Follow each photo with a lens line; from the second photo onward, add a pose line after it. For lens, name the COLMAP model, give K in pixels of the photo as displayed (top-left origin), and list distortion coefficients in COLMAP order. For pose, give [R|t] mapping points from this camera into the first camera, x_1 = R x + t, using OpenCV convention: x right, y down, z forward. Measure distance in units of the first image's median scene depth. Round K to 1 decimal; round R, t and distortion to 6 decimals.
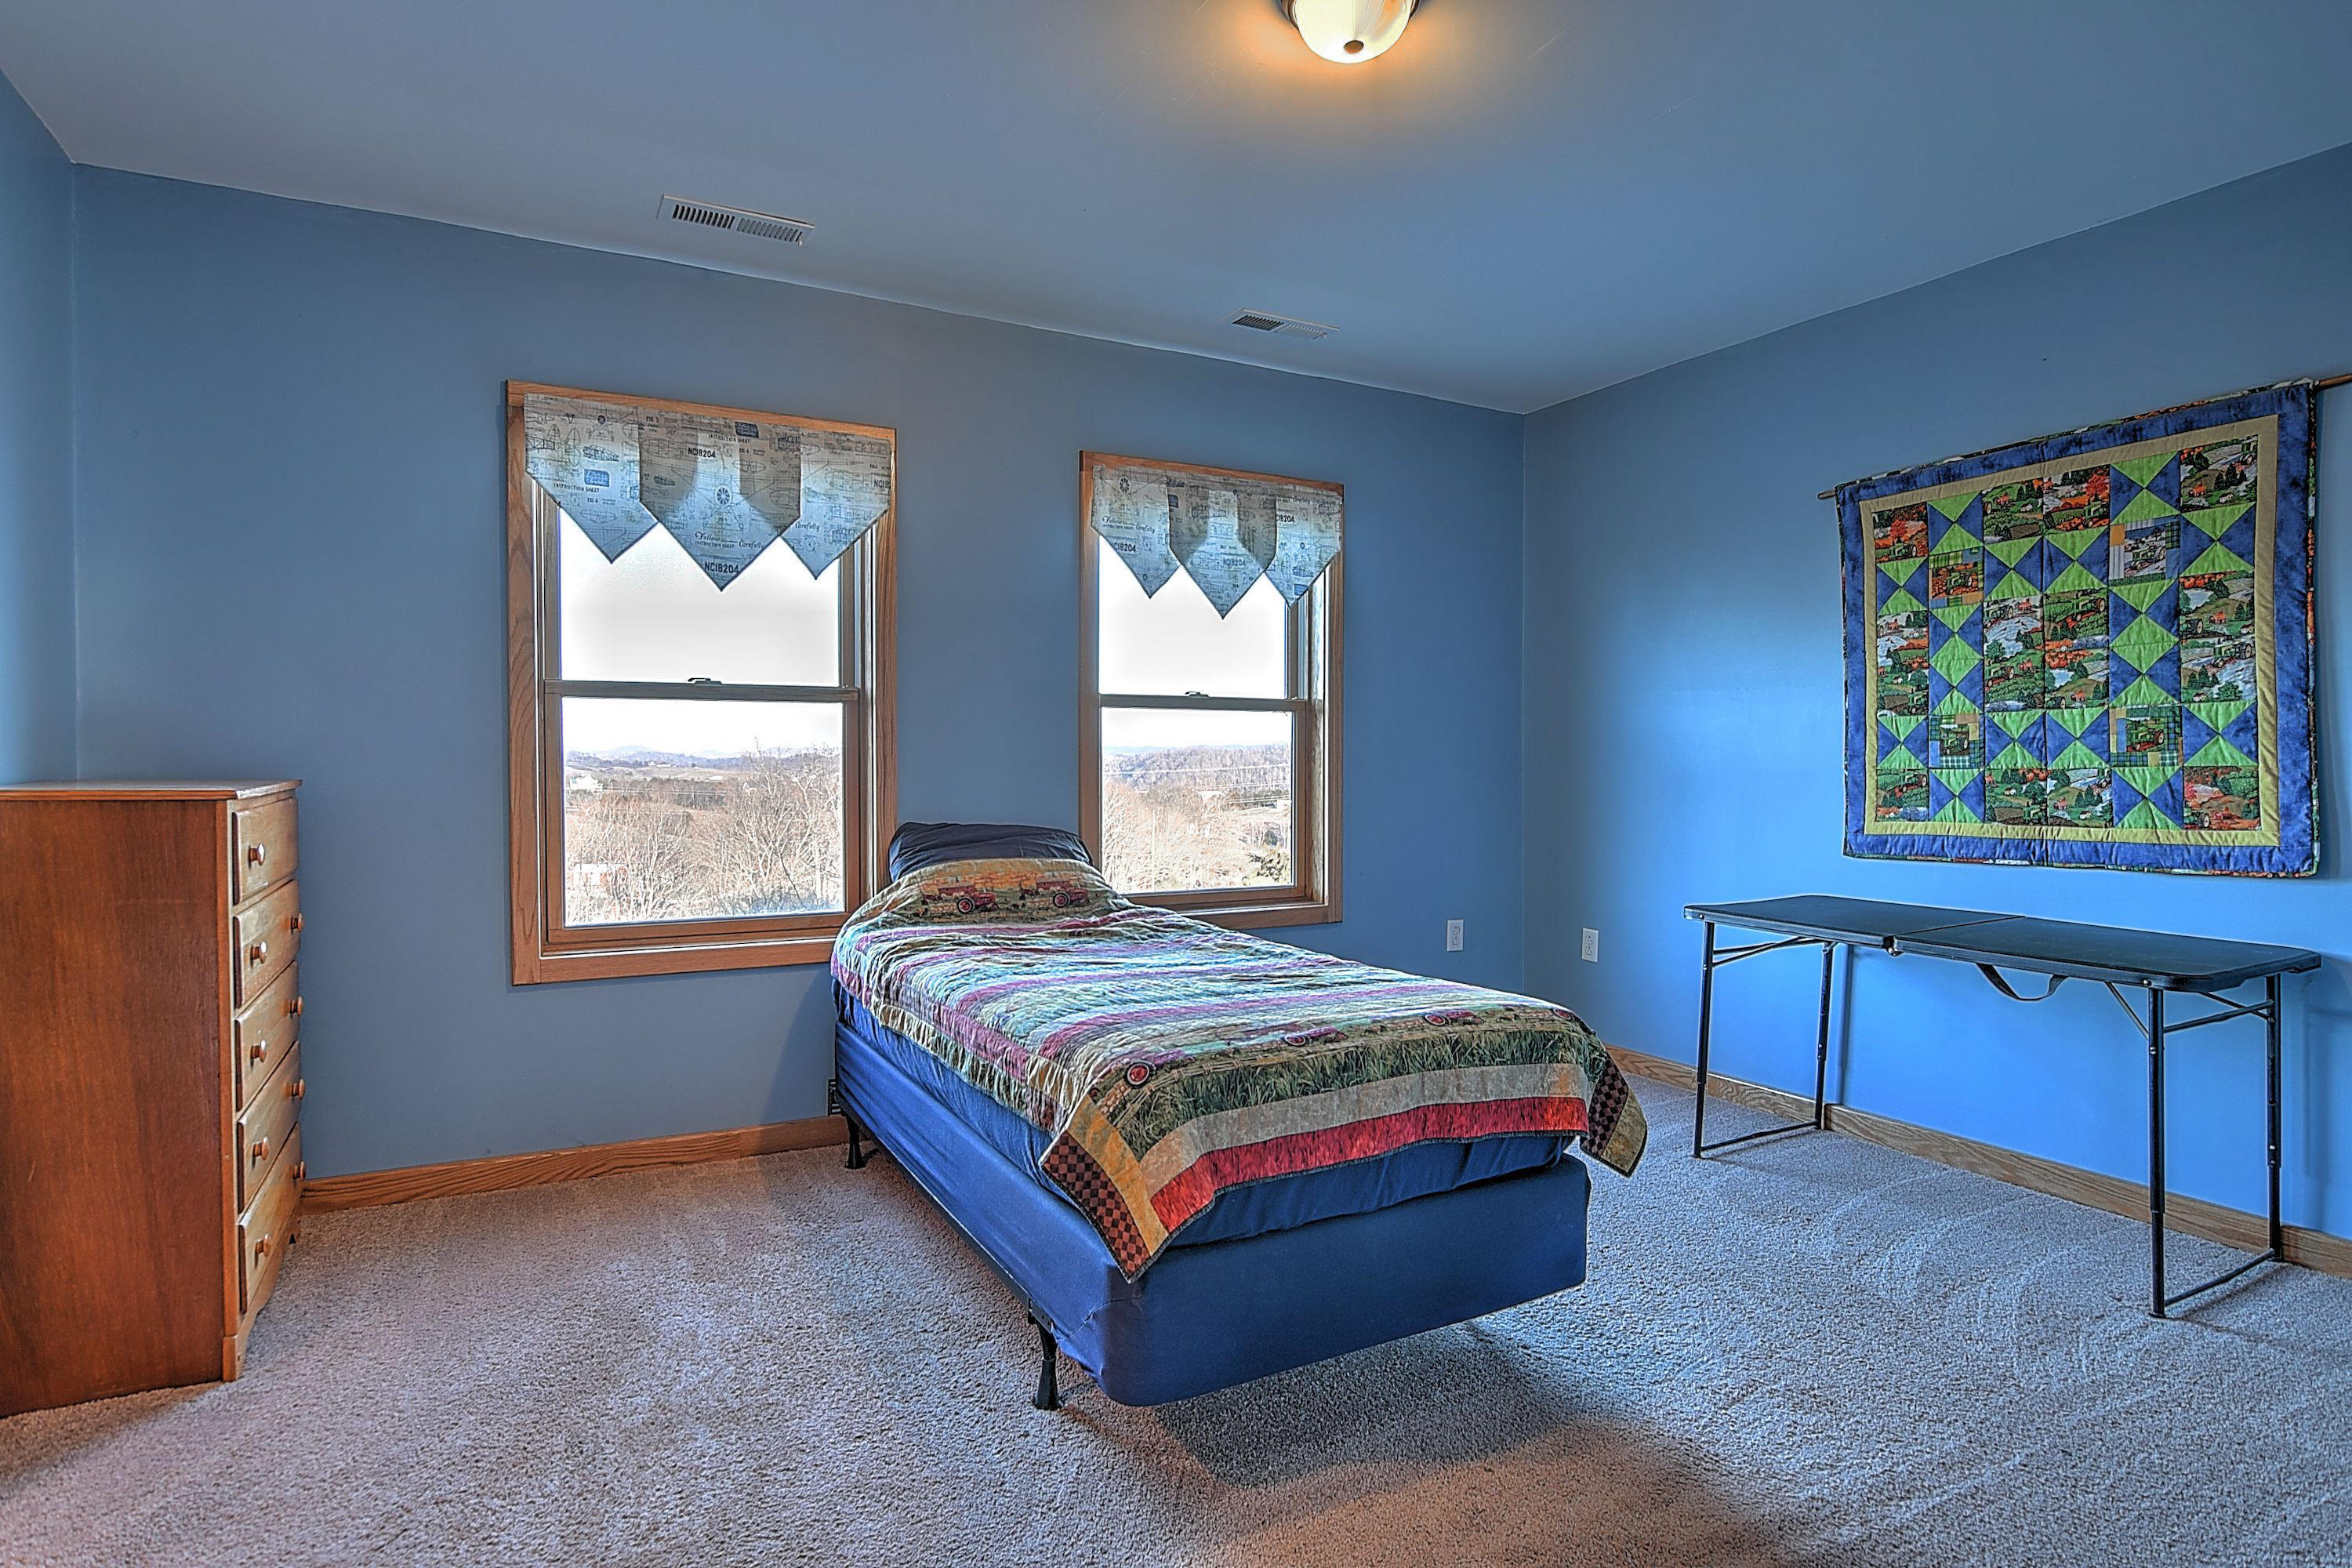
lens RADIAL K [[1234.7, 0, 1175.5], [0, 1234.7, 780.3], [0, 0, 1]] dist [-0.013509, 0.002263]
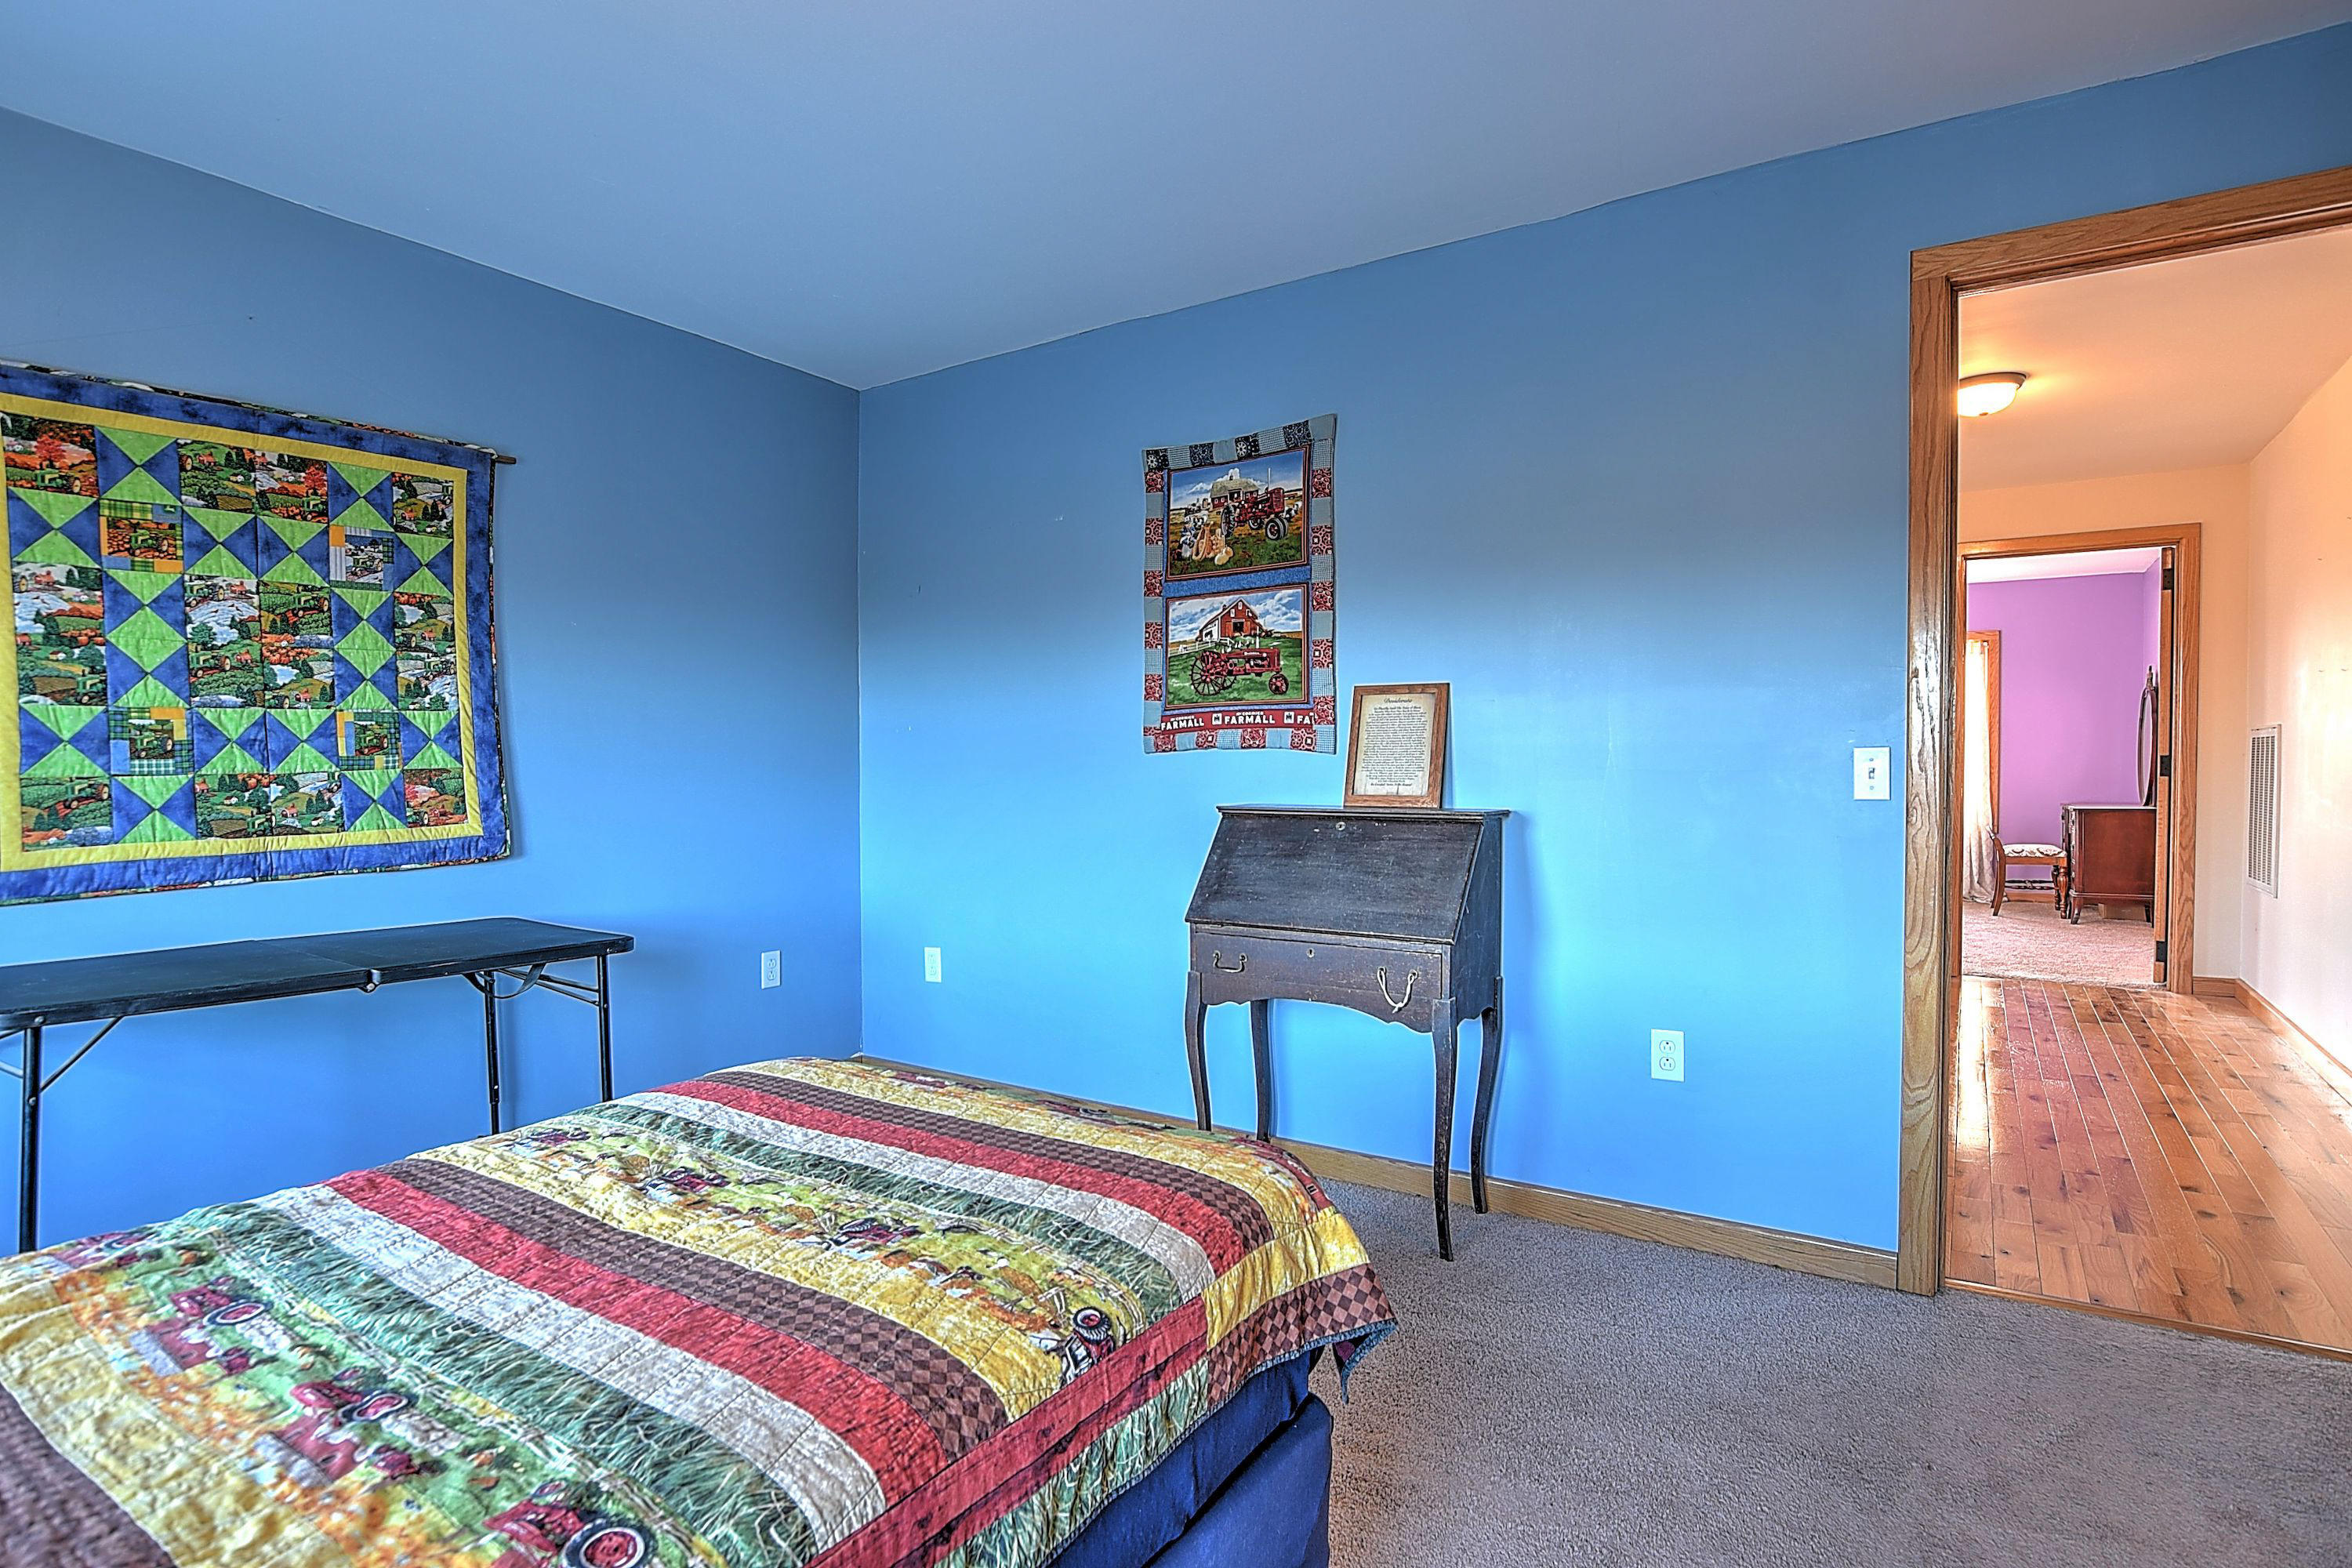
lens RADIAL K [[1234.7, 0, 1173.4], [0, 1234.7, 776.3], [0, 0, 1]] dist [-0.013509, 0.002263]
pose [[-0.469179, -0.011123, 0.883033, -0.415844], [0.017149, 0.999617, 0.021704, -0.016035], [-0.882937, 0.025326, -0.468808, 0.854421]]
